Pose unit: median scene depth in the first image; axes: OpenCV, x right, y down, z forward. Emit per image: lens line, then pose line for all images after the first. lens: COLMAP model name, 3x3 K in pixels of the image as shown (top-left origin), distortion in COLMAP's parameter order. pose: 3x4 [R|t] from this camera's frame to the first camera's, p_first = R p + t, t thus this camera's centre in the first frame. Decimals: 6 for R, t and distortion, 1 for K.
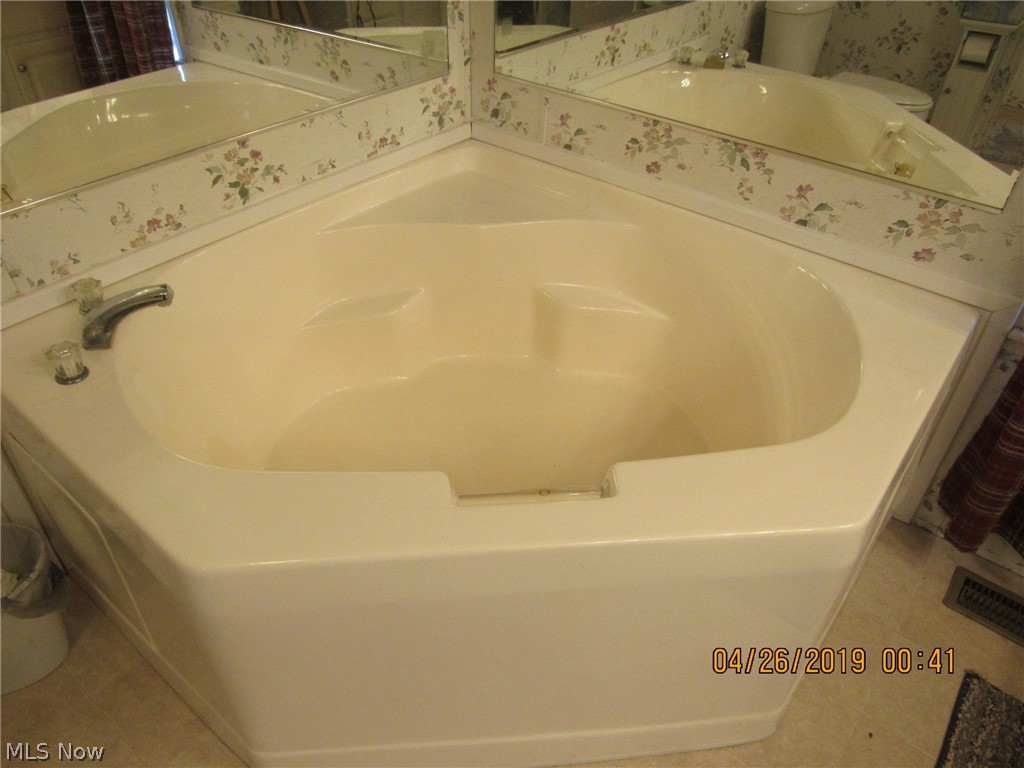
lens RADIAL K [[732.0, 0, 507.3], [0, 732.0, 381.7], [0, 0, 1]] dist [-0.044255, 0.017158]
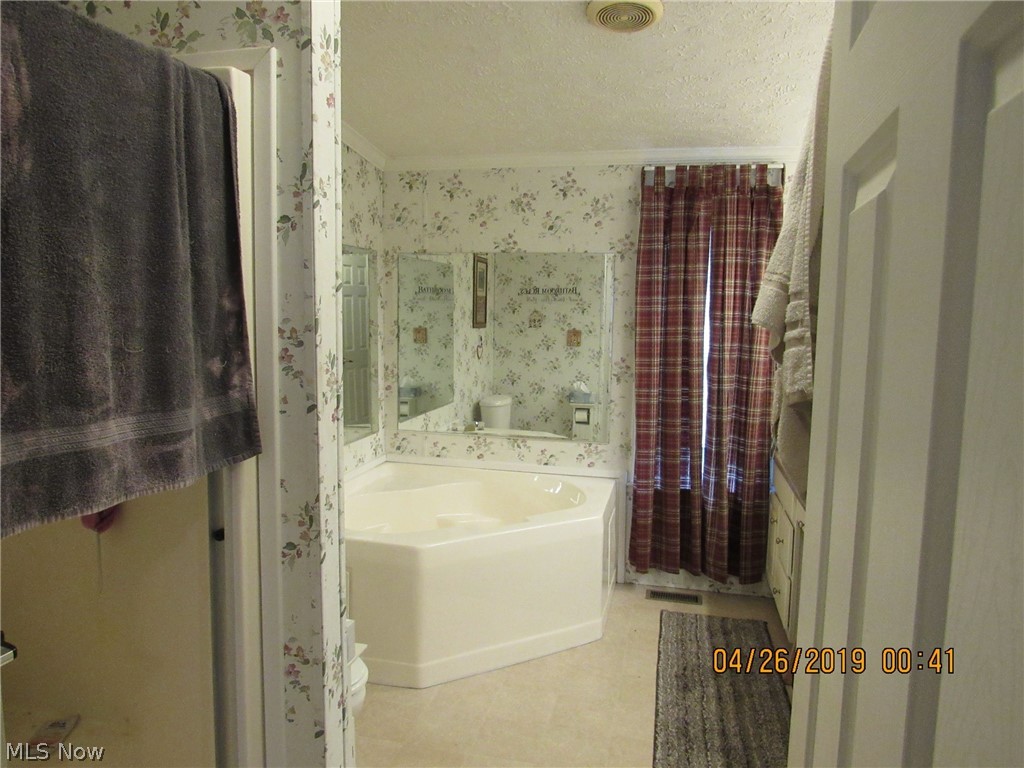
lens RADIAL K [[732.0, 0, 511.8], [0, 732.0, 385.3], [0, 0, 1]] dist [-0.044255, 0.017158]
pose [[0.896522, -0.054554, 0.439627, -0.696941], [0.277637, 0.842504, -0.461633, 0.598808], [-0.345204, 0.535921, 0.770469, -0.929432]]
